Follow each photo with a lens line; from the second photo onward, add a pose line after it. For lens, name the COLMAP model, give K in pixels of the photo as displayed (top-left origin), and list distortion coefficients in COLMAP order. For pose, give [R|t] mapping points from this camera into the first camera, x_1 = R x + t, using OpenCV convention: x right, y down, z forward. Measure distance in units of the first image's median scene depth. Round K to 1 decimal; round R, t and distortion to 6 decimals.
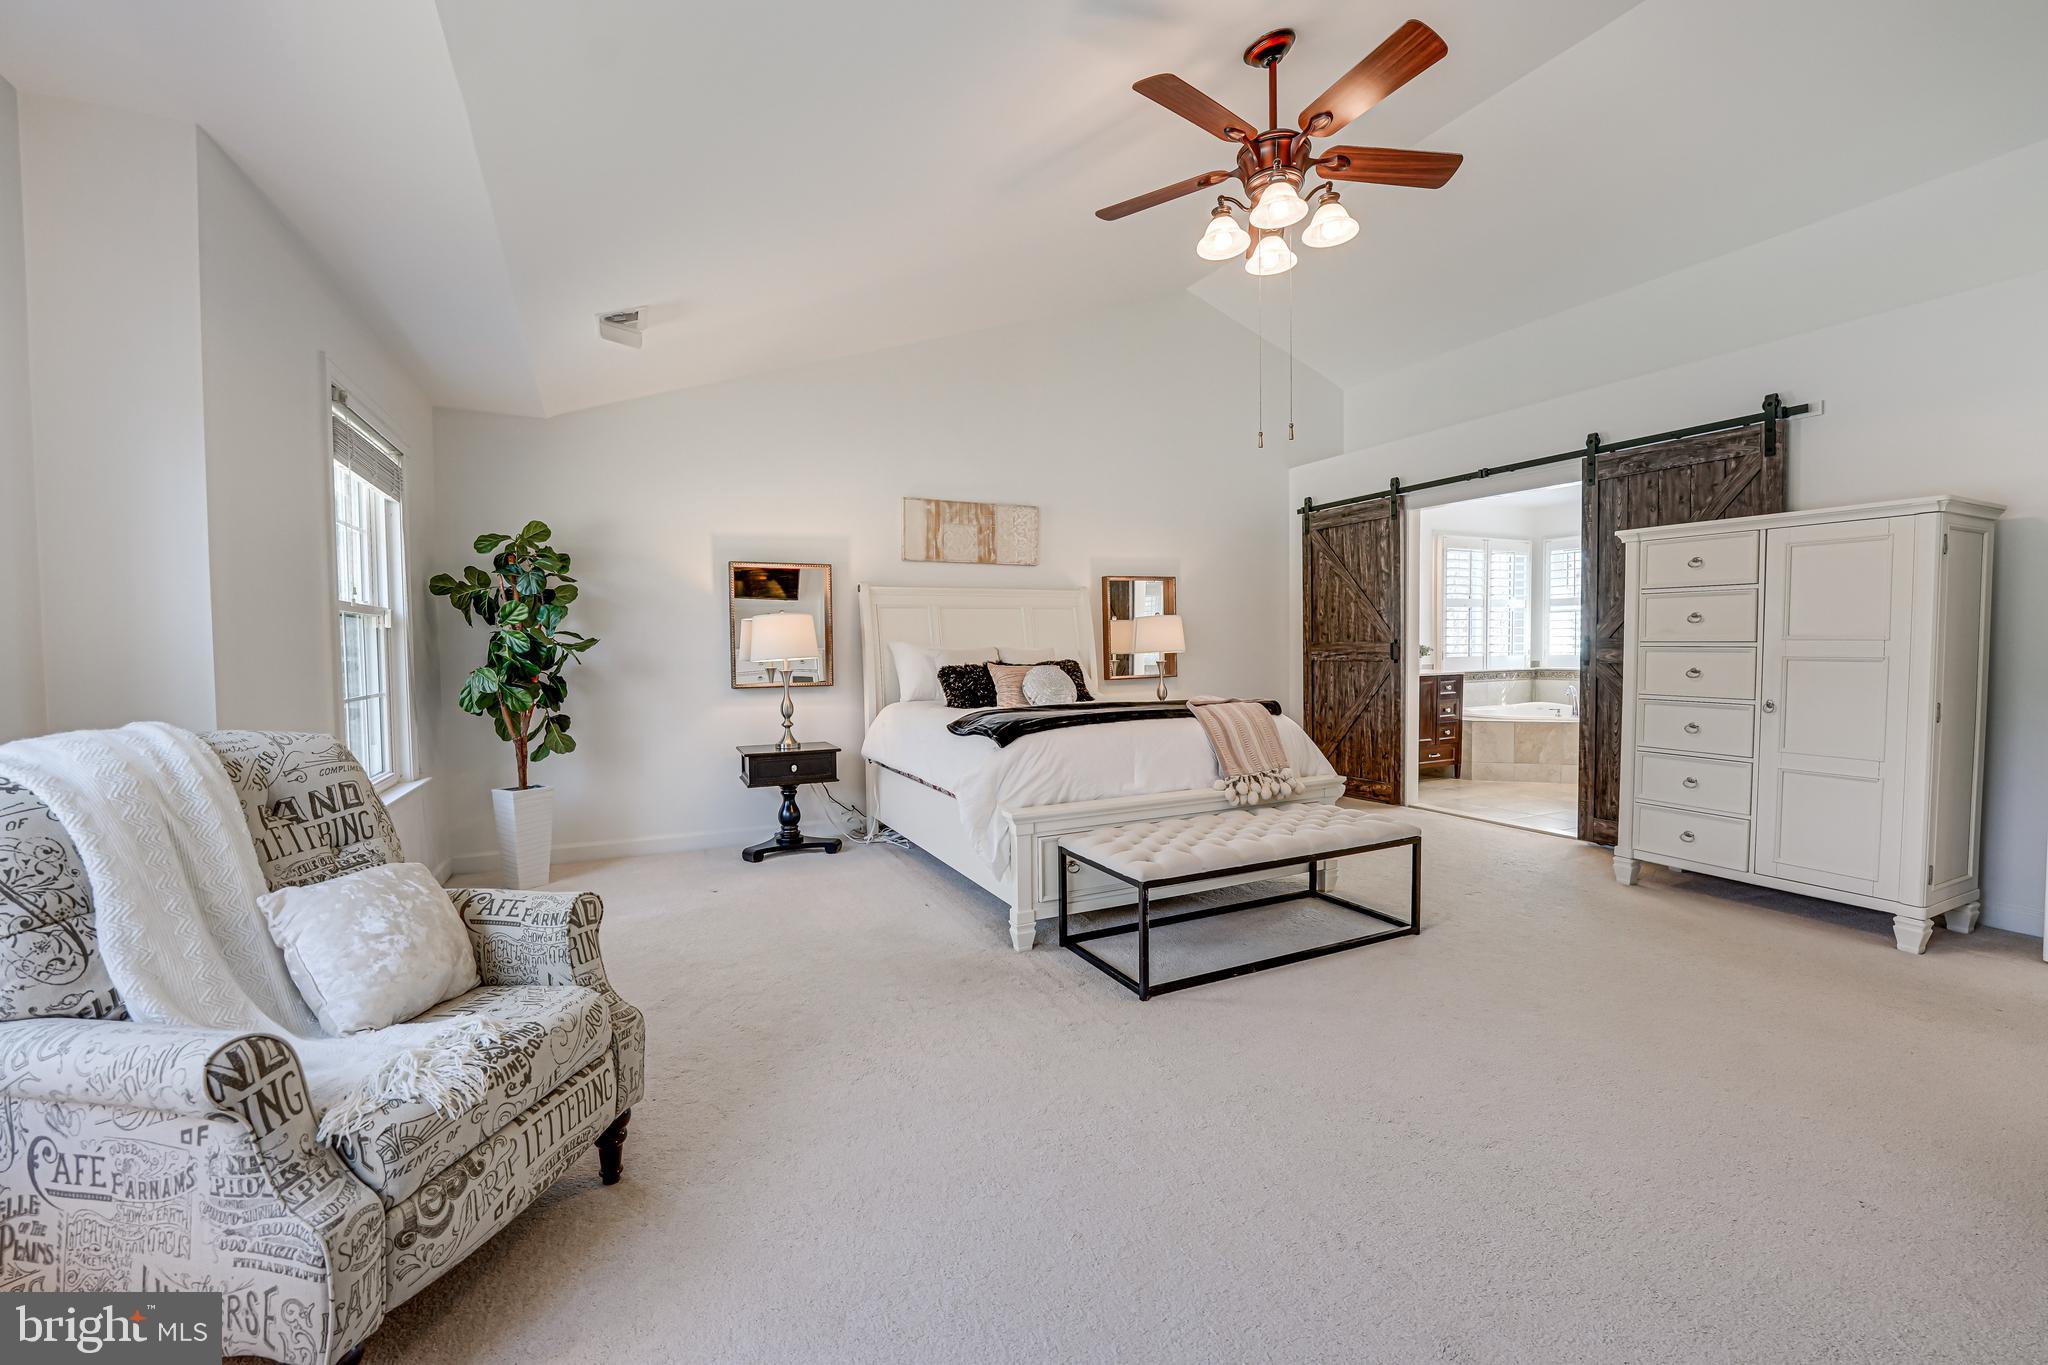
lens RADIAL K [[834.2, 0, 1024.0], [0, 834.2, 682.5], [0, 0, 1]] dist [-0.024492, 0.000534]
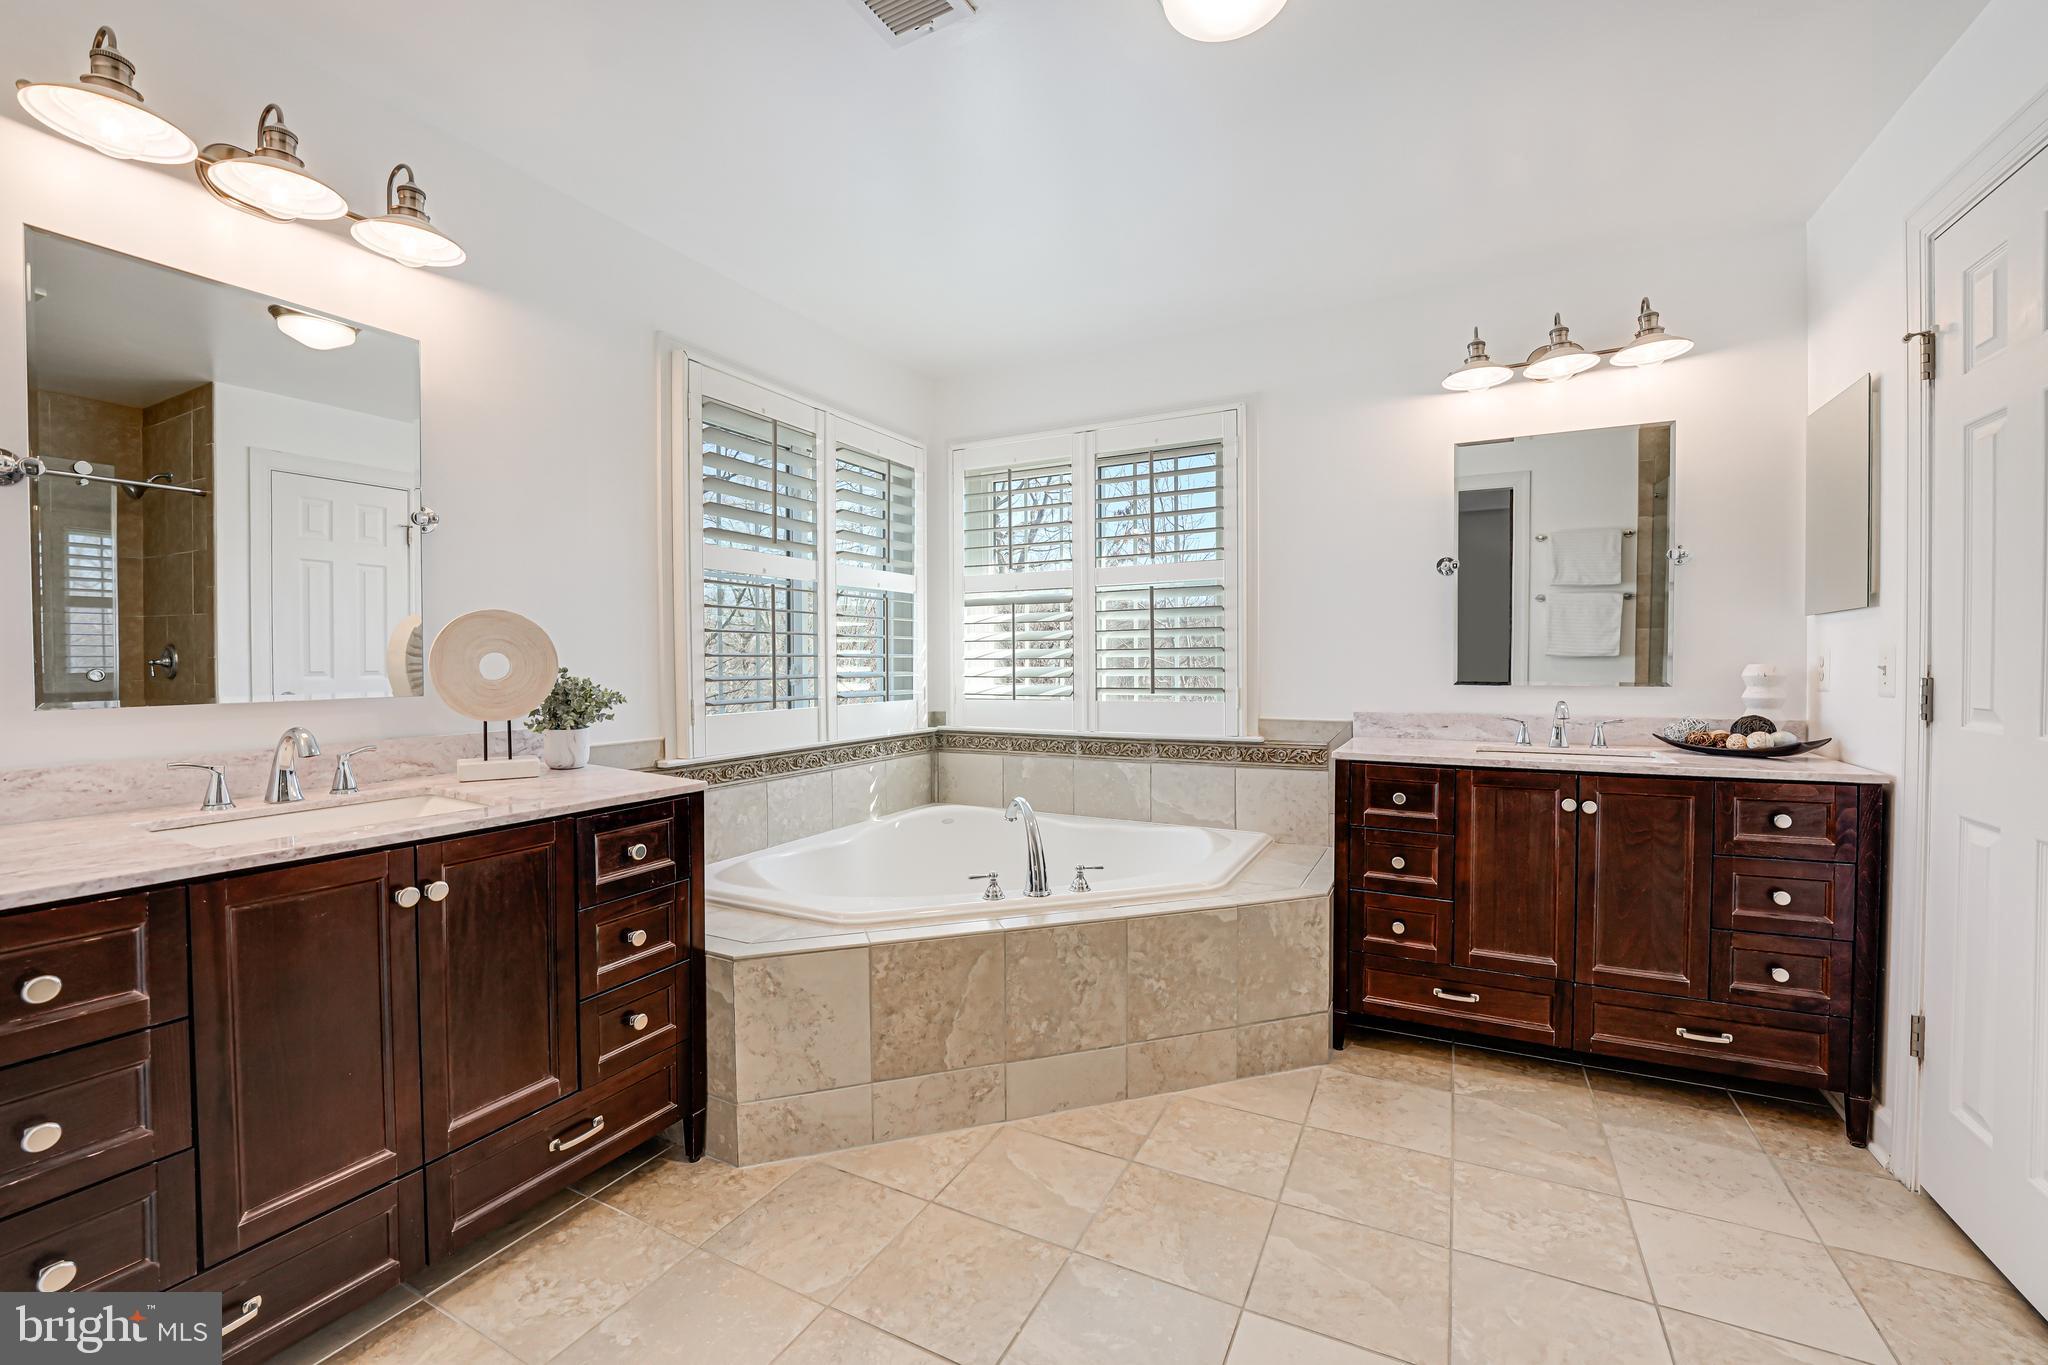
lens RADIAL K [[834.2, 0, 1024.0], [0, 834.2, 682.5], [0, 0, 1]] dist [-0.024492, 0.000534]
pose [[0.800817, -0.006116, 0.598878, 0.418068], [0.023377, 0.999505, -0.021051, -0.034598], [-0.598453, 0.030858, 0.800564, 0.660240]]
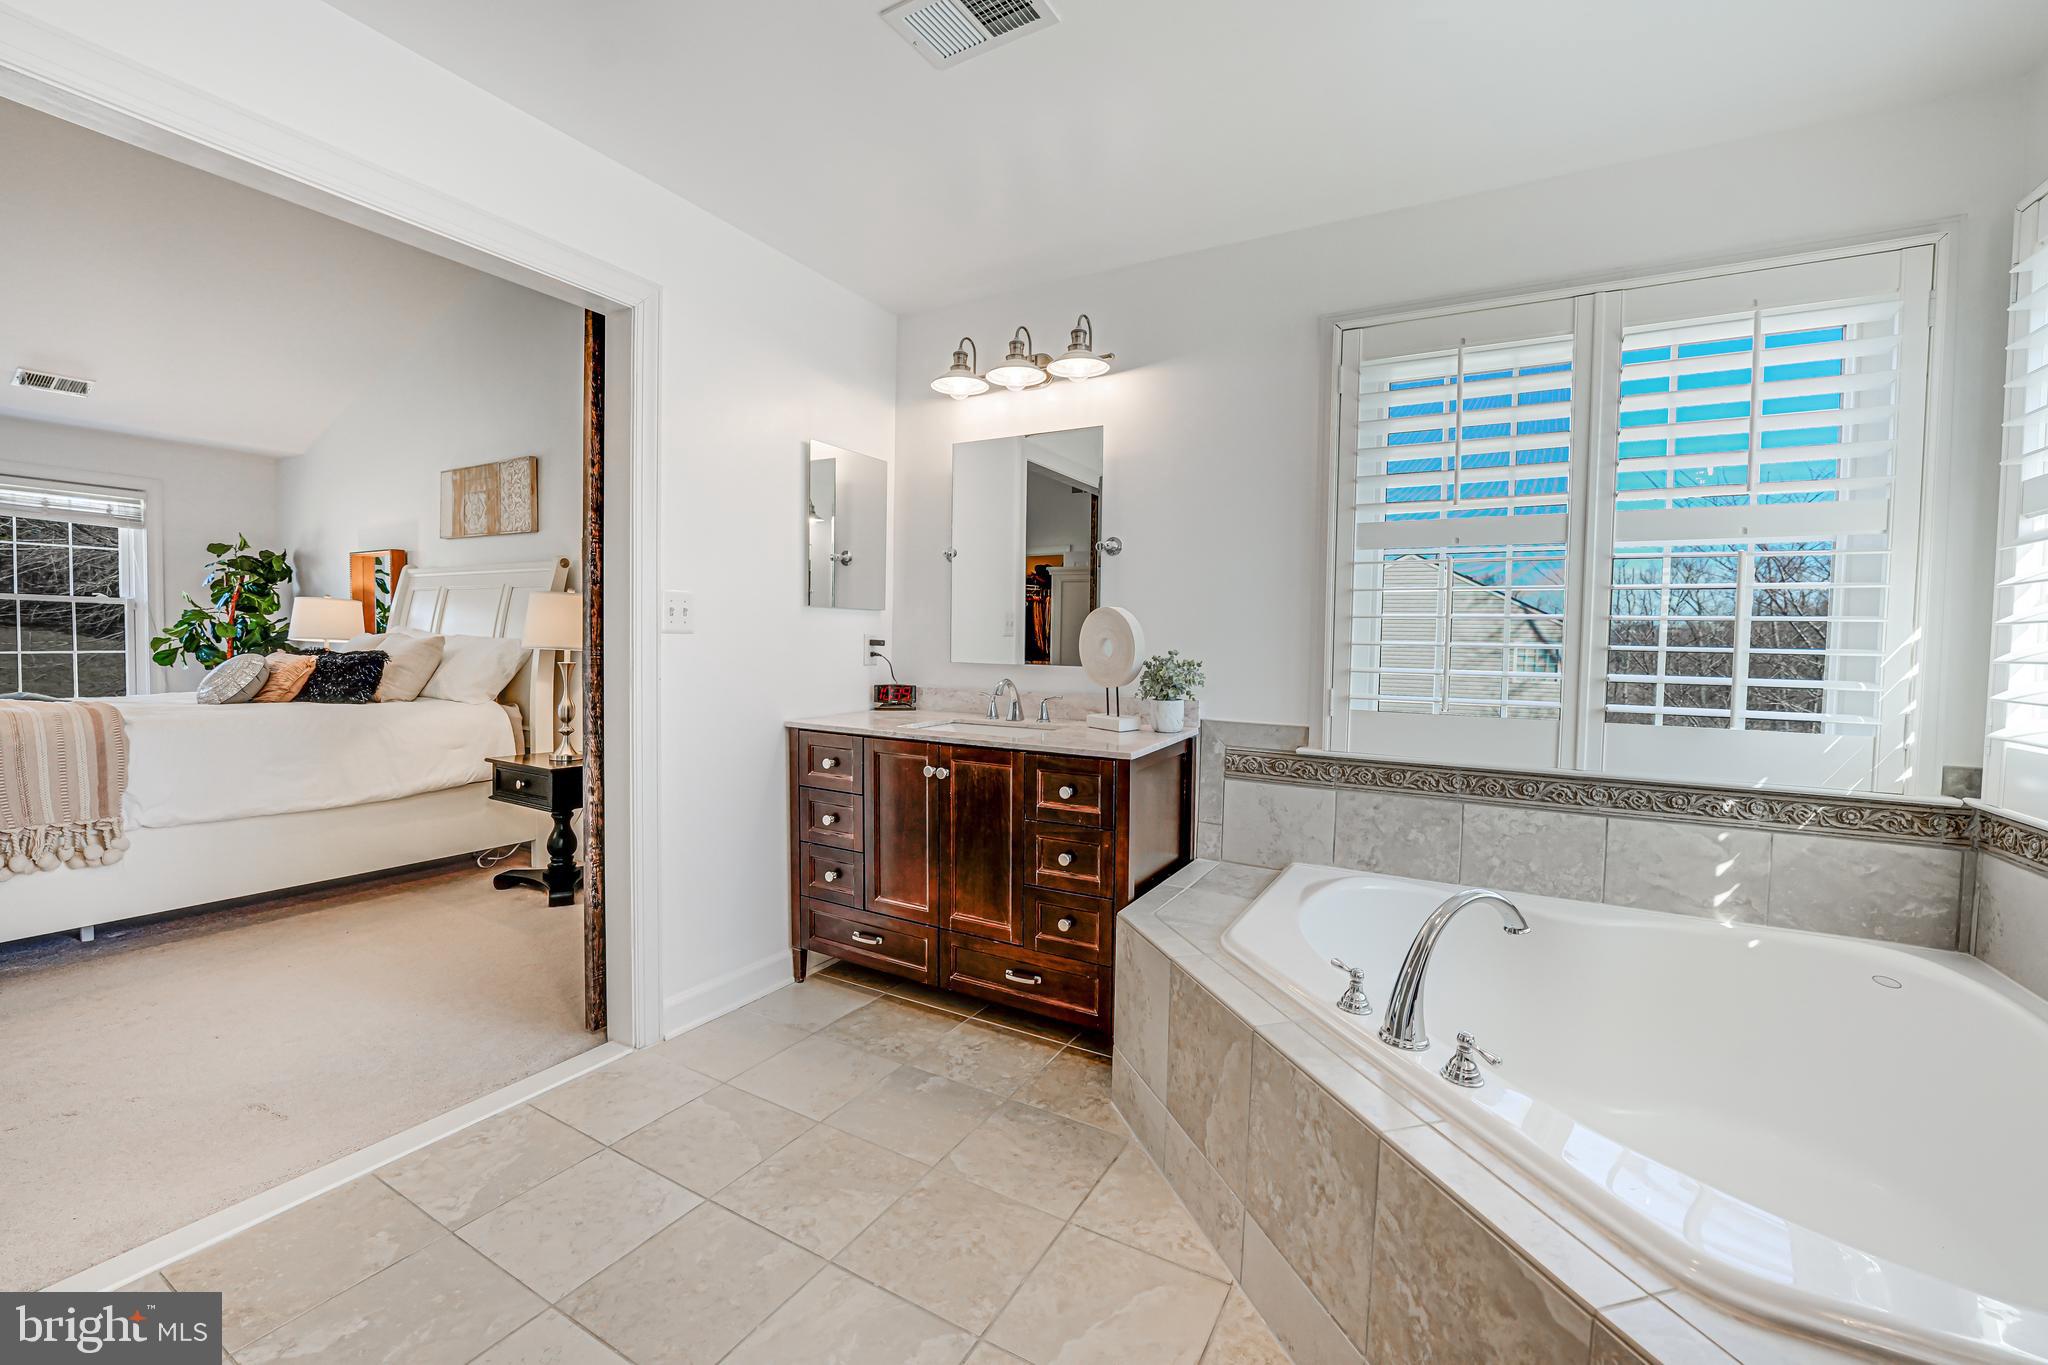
lens RADIAL K [[834.2, 0, 1024.0], [0, 834.2, 682.5], [0, 0, 1]] dist [-0.024492, 0.000534]
pose [[0.565500, 0.062584, -0.822370, 0.709083], [-0.069833, 0.997169, 0.027866, -0.041151], [0.821787, 0.041670, 0.568270, 0.730033]]
